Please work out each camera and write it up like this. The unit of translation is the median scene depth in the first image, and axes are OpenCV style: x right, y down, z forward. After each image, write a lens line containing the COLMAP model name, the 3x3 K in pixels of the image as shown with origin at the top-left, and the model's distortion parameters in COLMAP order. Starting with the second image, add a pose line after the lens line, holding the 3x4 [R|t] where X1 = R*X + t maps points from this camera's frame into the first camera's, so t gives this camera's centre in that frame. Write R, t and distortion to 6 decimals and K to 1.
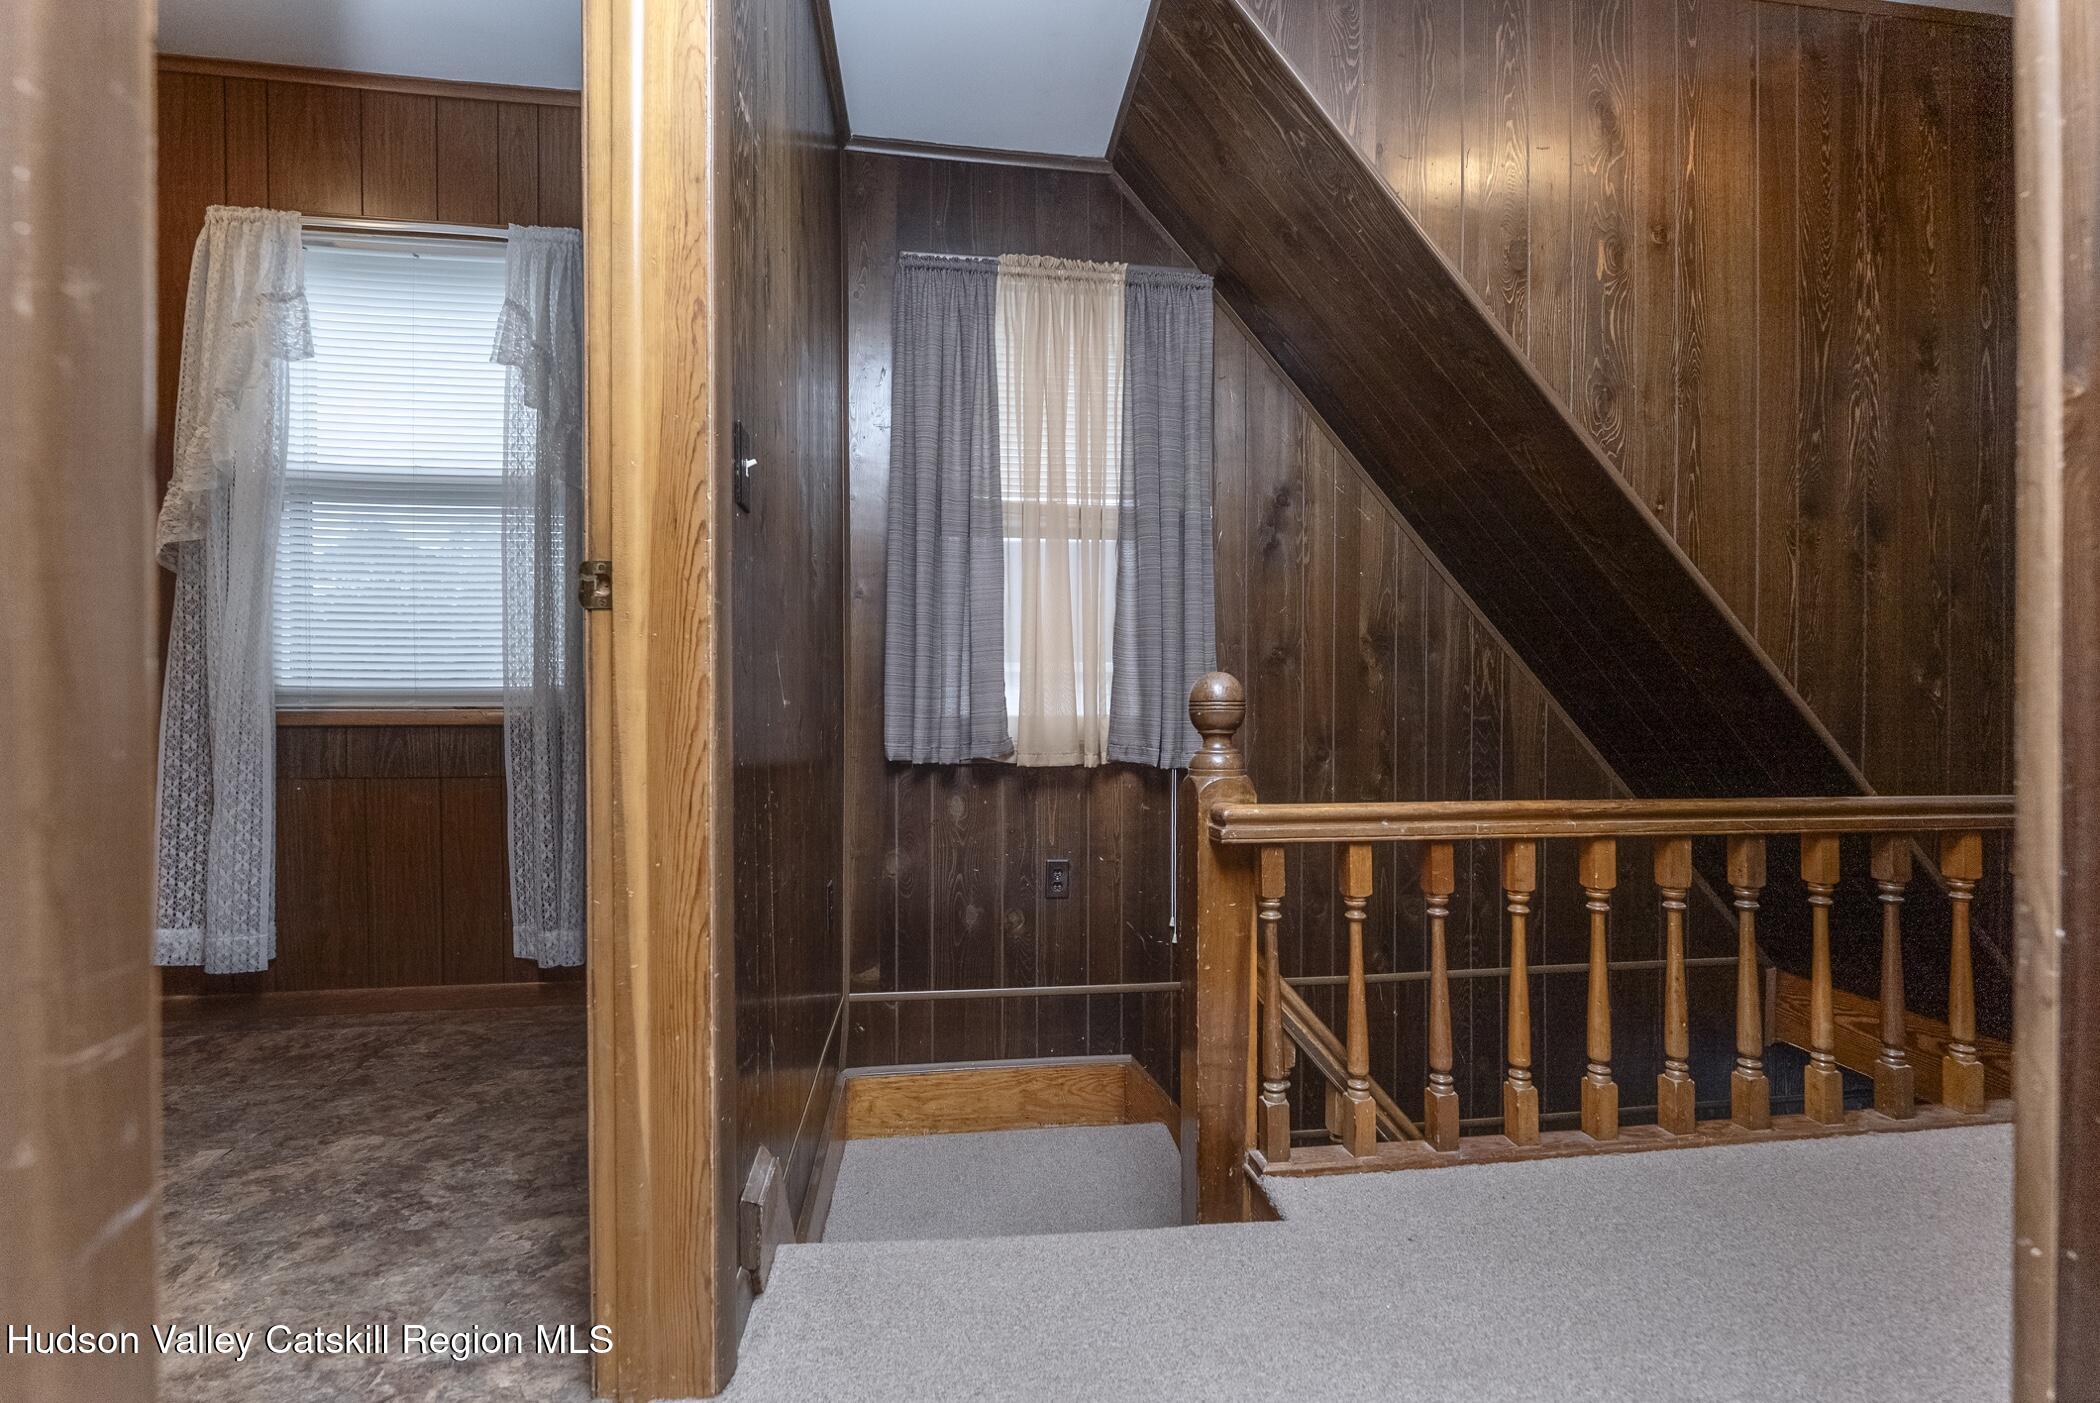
lens RADIAL K [[837.3, 0, 1051.0], [0, 837.3, 685.2], [0, 0, 1]] dist [-0.002785, -0.000066]
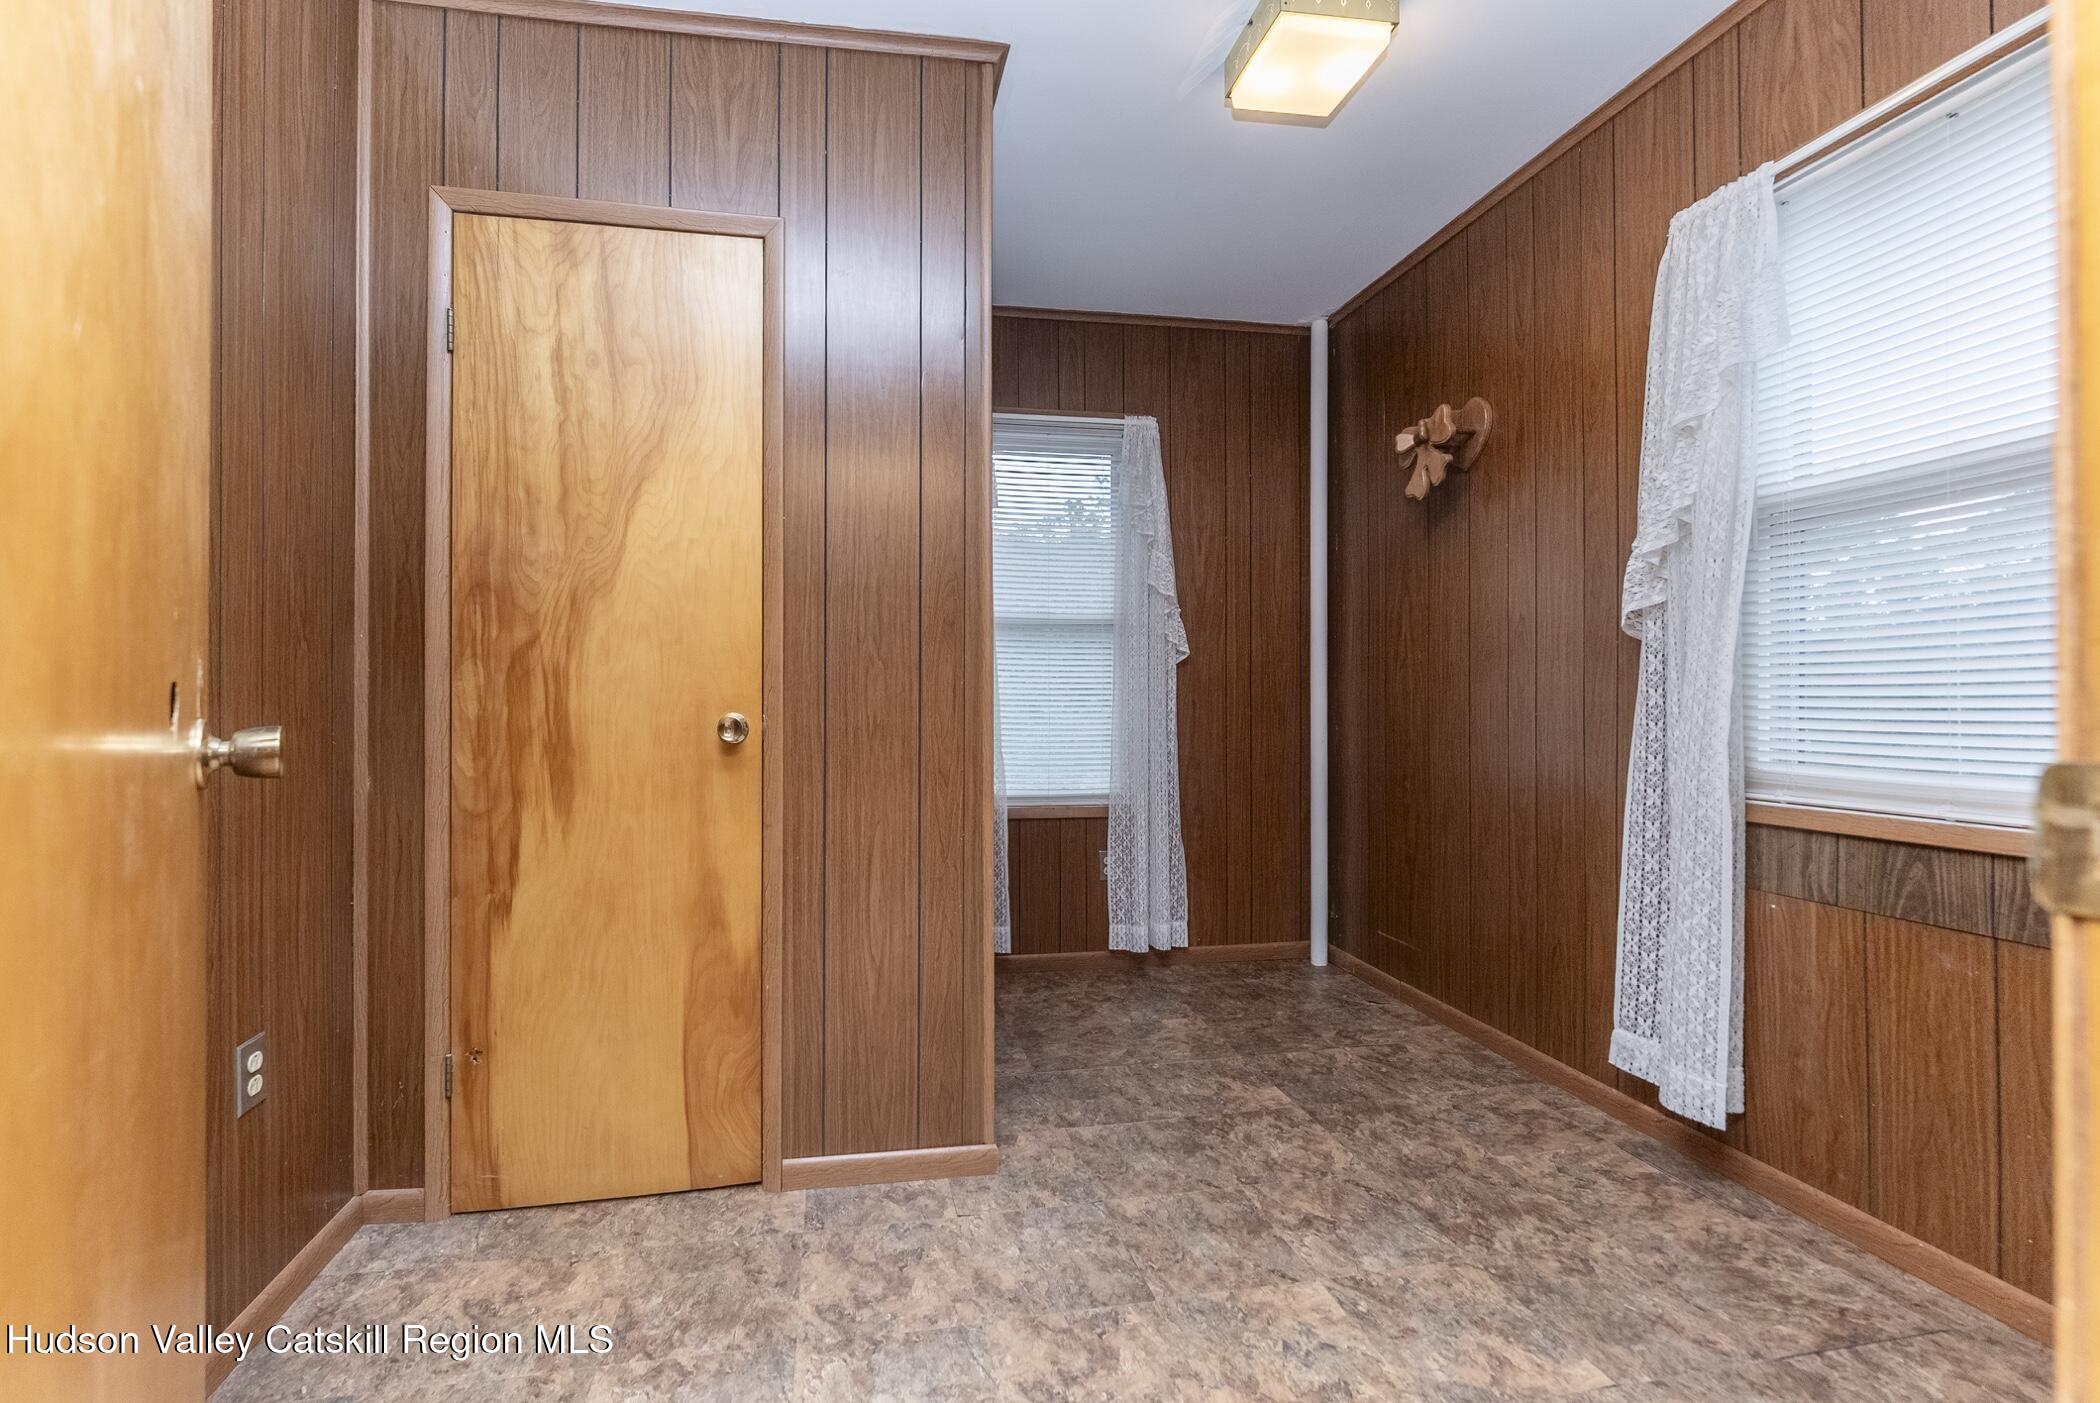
lens RADIAL K [[837.3, 0, 1051.0], [0, 837.3, 685.2], [0, 0, 1]] dist [-0.002785, -0.000066]
pose [[0.019093, -0.002624, -0.999814, -0.151091], [-0.007488, 0.999968, -0.002768, -0.080009], [0.999790, 0.007539, 0.019073, 0.340169]]
